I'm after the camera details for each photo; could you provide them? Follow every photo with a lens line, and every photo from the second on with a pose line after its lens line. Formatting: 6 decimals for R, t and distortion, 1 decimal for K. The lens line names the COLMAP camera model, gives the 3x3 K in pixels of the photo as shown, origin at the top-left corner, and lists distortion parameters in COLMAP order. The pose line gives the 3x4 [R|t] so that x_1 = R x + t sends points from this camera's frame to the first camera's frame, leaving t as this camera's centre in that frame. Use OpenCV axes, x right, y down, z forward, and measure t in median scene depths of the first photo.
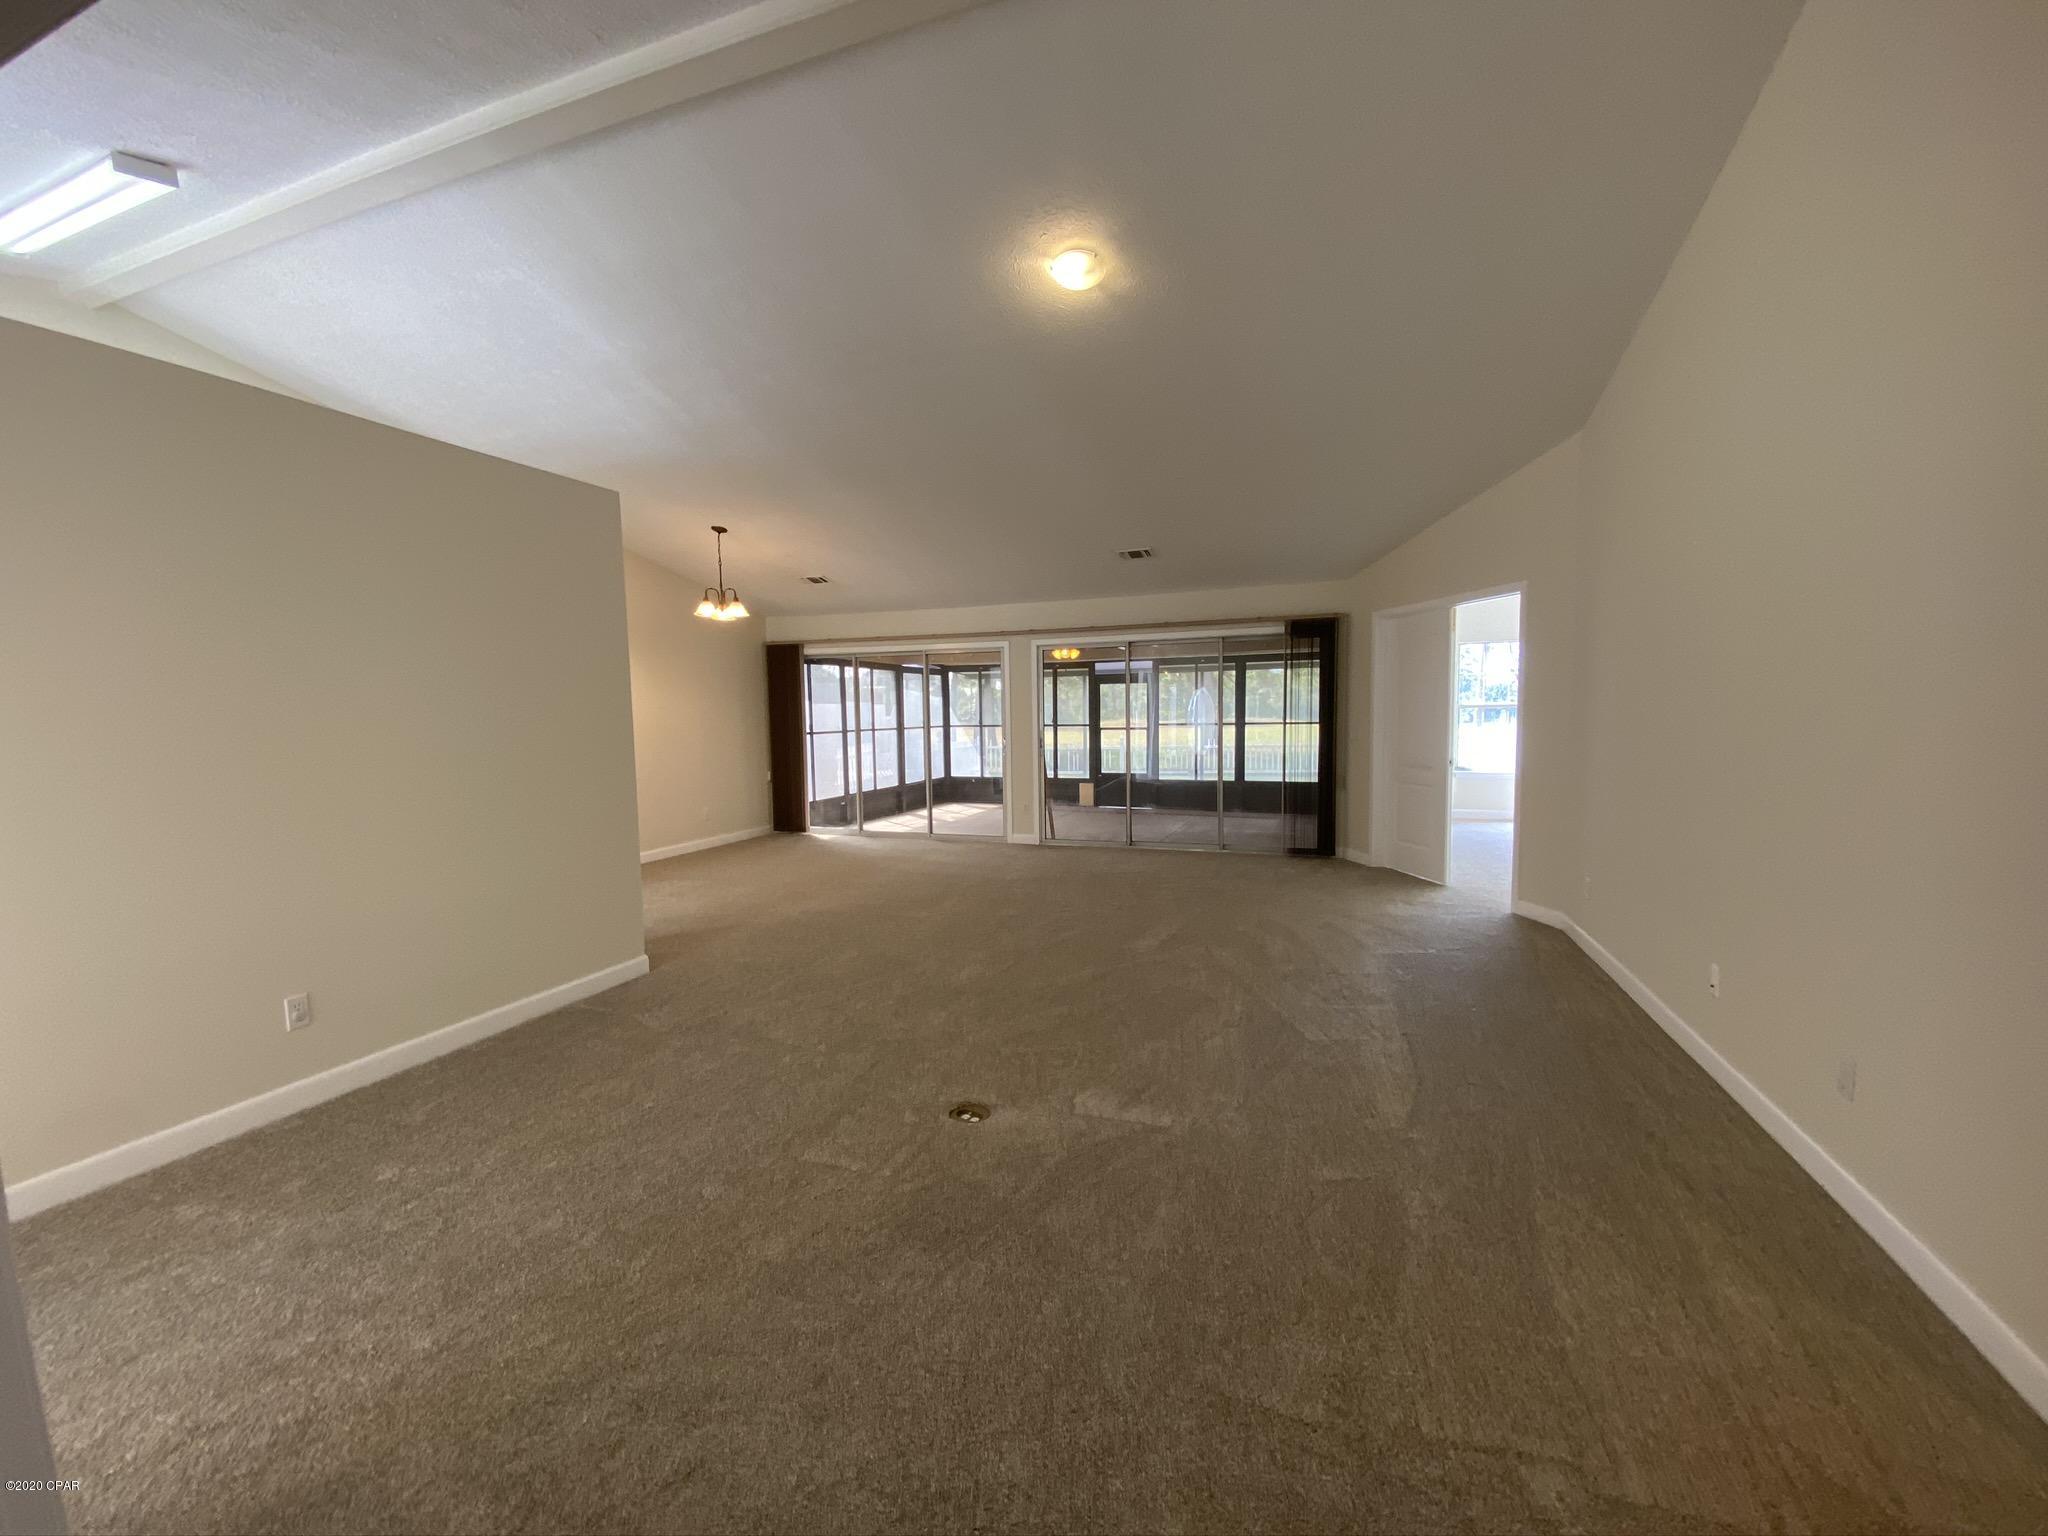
lens RADIAL K [[831.8, 0, 1022.2], [0, 831.8, 775.4], [0, 0, 1]] dist [0.006308, -0.013968]
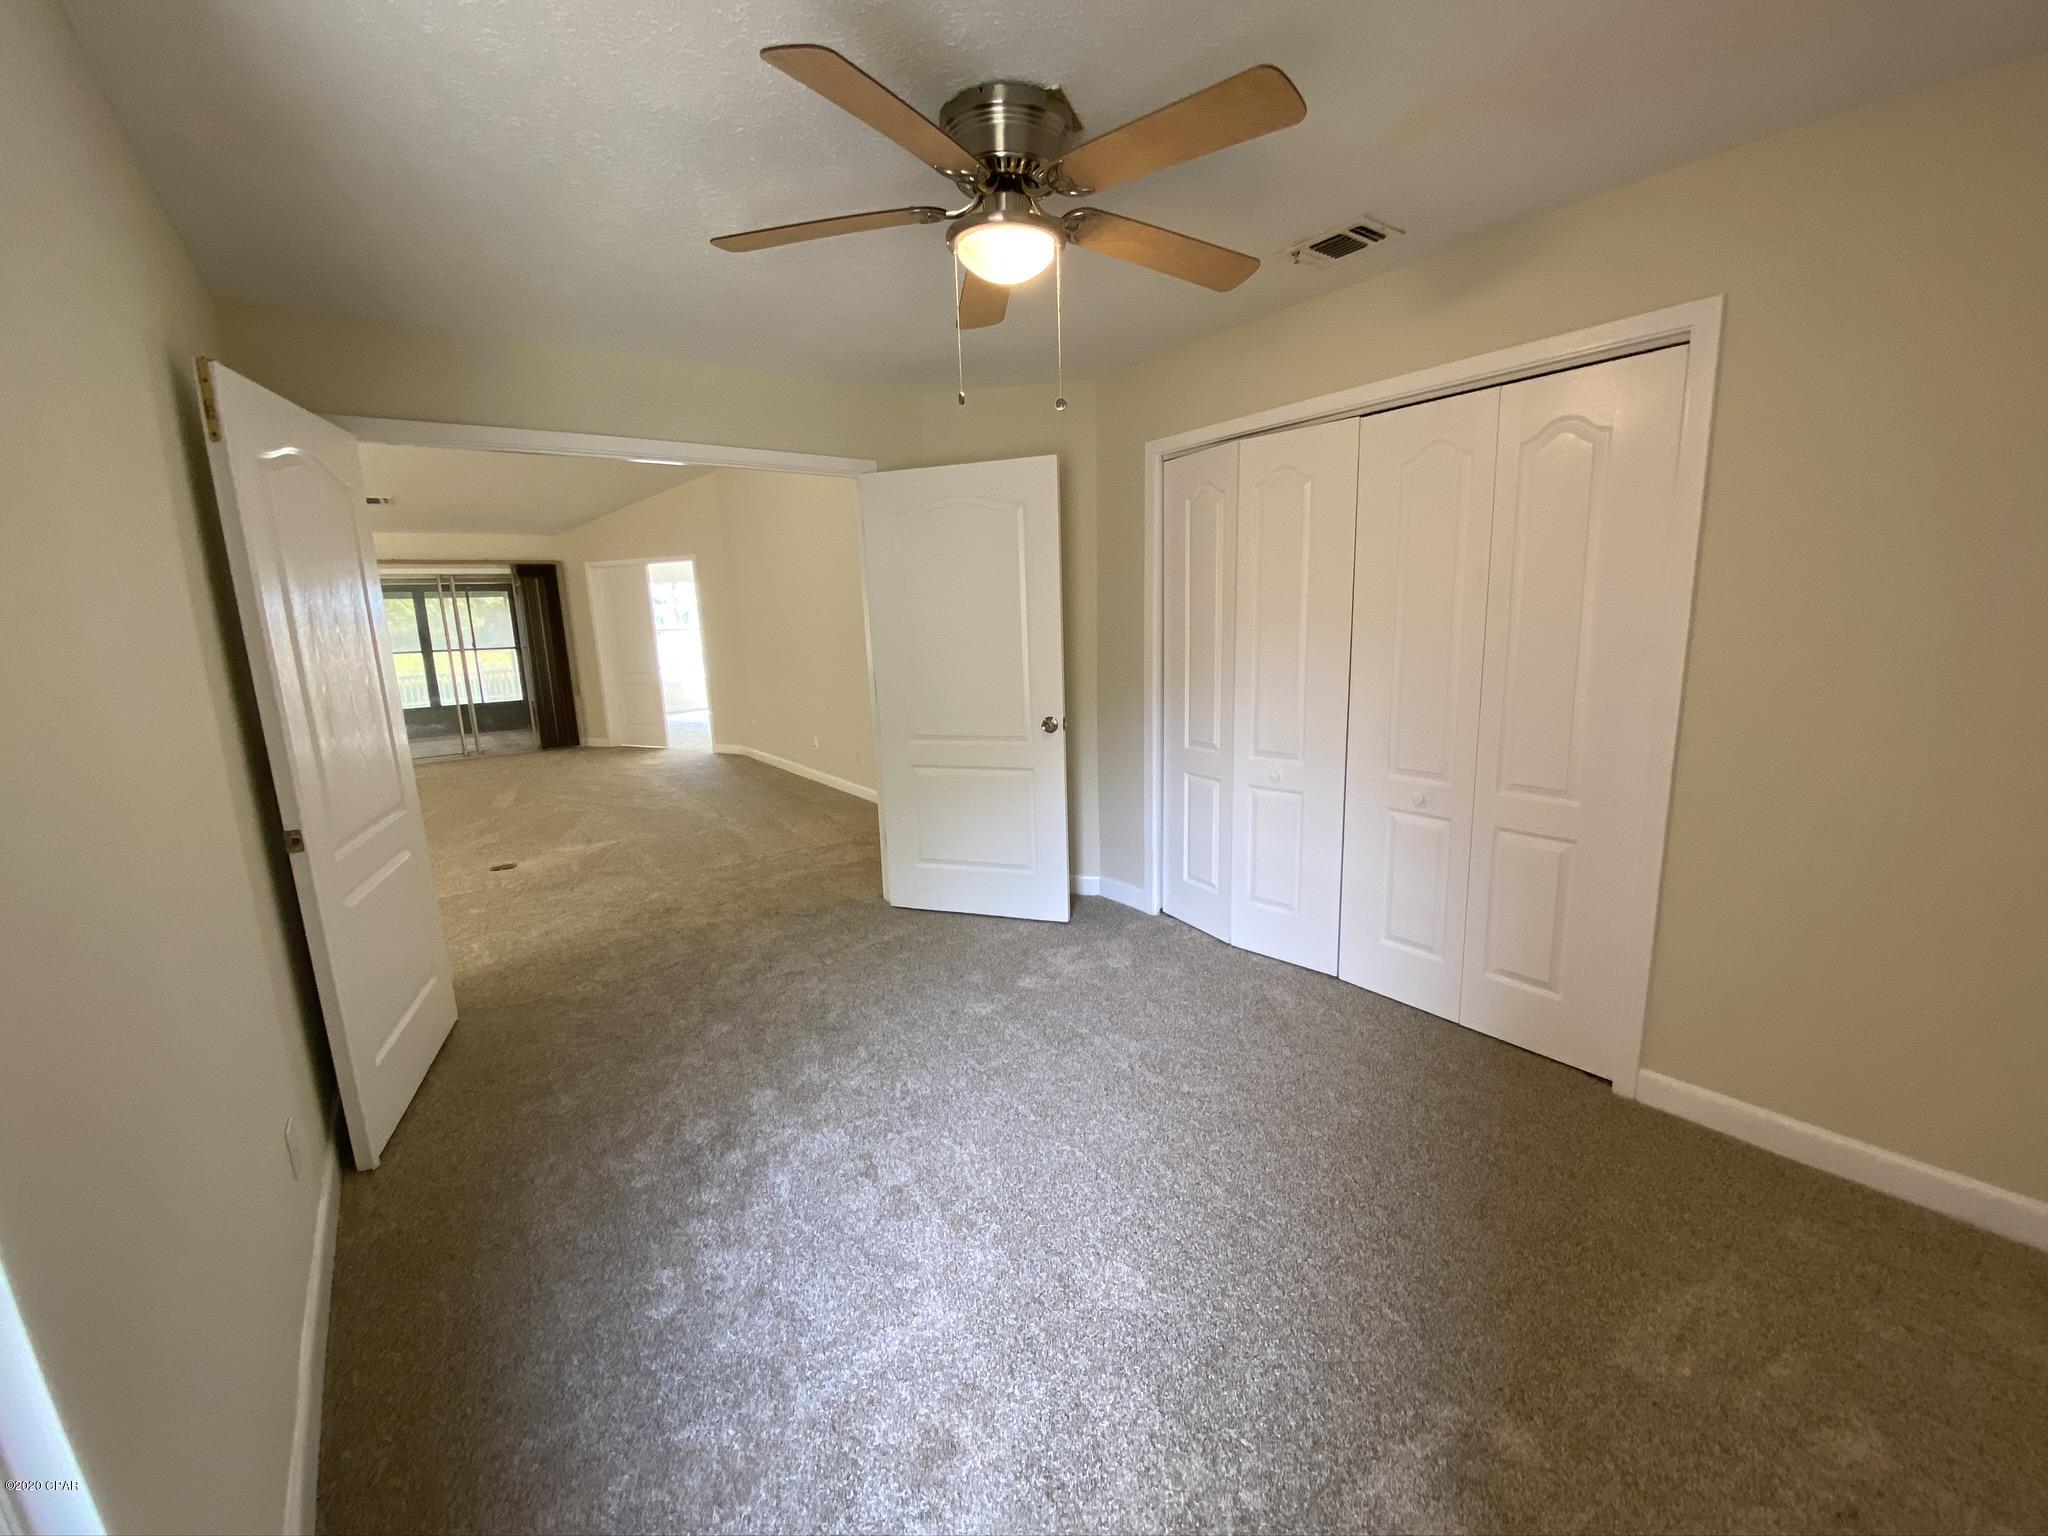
lens RADIAL K [[831.8, 0, 1031.8], [0, 831.8, 770.1], [0, 0, 1]] dist [0.006308, -0.013968]
pose [[0.549072, -0.153868, 0.821489, -0.269255], [0.085903, 0.988091, 0.127657, 0.023091], [-0.831349, 0.000475, 0.555751, -0.283814]]
